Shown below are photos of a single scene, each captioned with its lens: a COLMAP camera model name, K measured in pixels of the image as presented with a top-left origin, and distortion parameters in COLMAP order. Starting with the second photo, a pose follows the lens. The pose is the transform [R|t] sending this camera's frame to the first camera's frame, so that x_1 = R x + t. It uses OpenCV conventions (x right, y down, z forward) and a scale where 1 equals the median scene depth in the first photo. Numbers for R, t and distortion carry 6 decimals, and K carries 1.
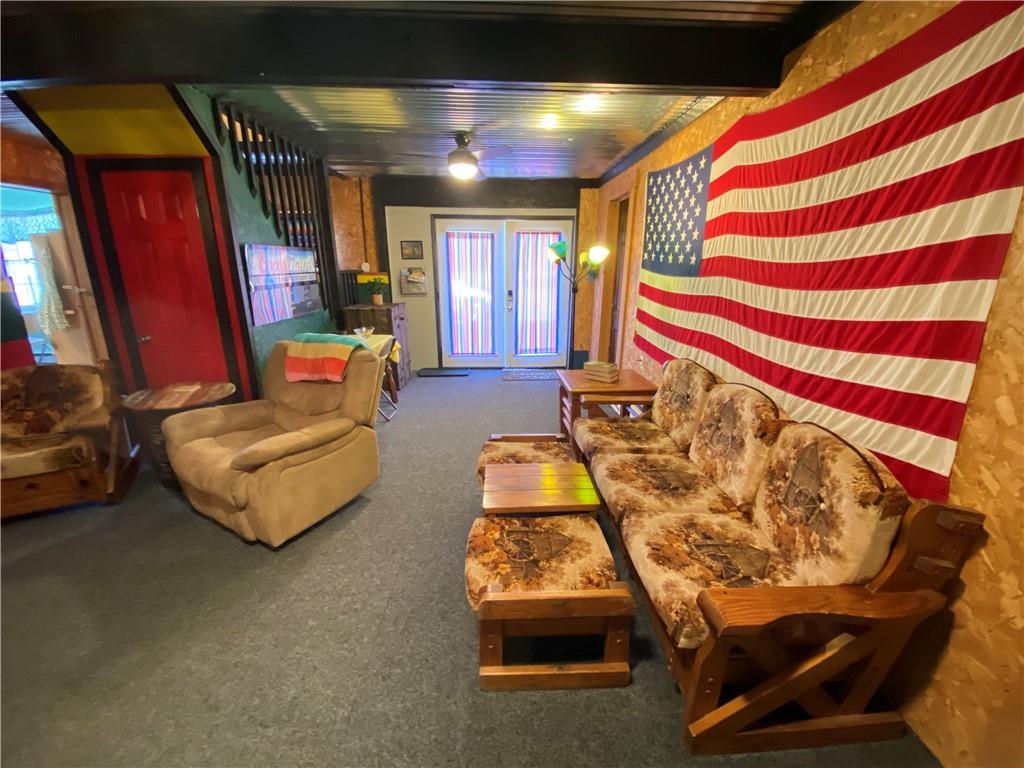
lens RADIAL K [[410.4, 0, 512.0], [0, 410.4, 384.0], [0, 0, 1]] dist [0.014393, -0.018254]
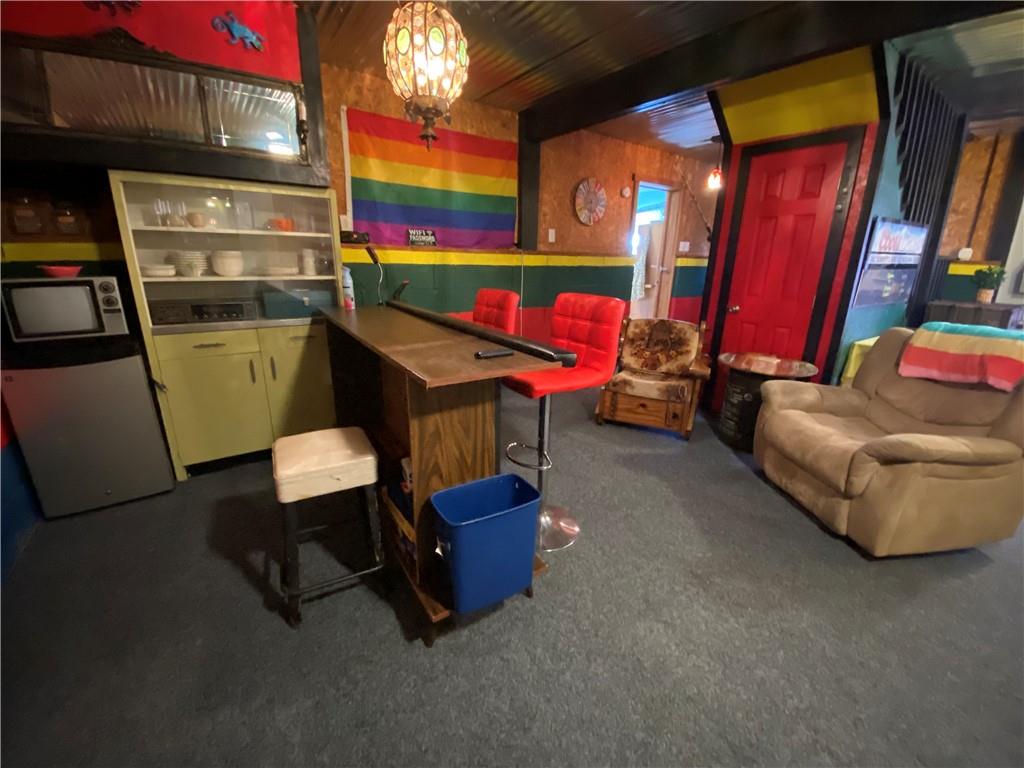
lens RADIAL K [[410.4, 0, 512.0], [0, 410.4, 384.0], [0, 0, 1]] dist [0.014393, -0.018254]
pose [[0.538386, 0.245189, -0.806240, -0.315861], [-0.243208, 0.961234, 0.129917, 0.102715], [0.806839, 0.126139, 0.577148, -0.125662]]
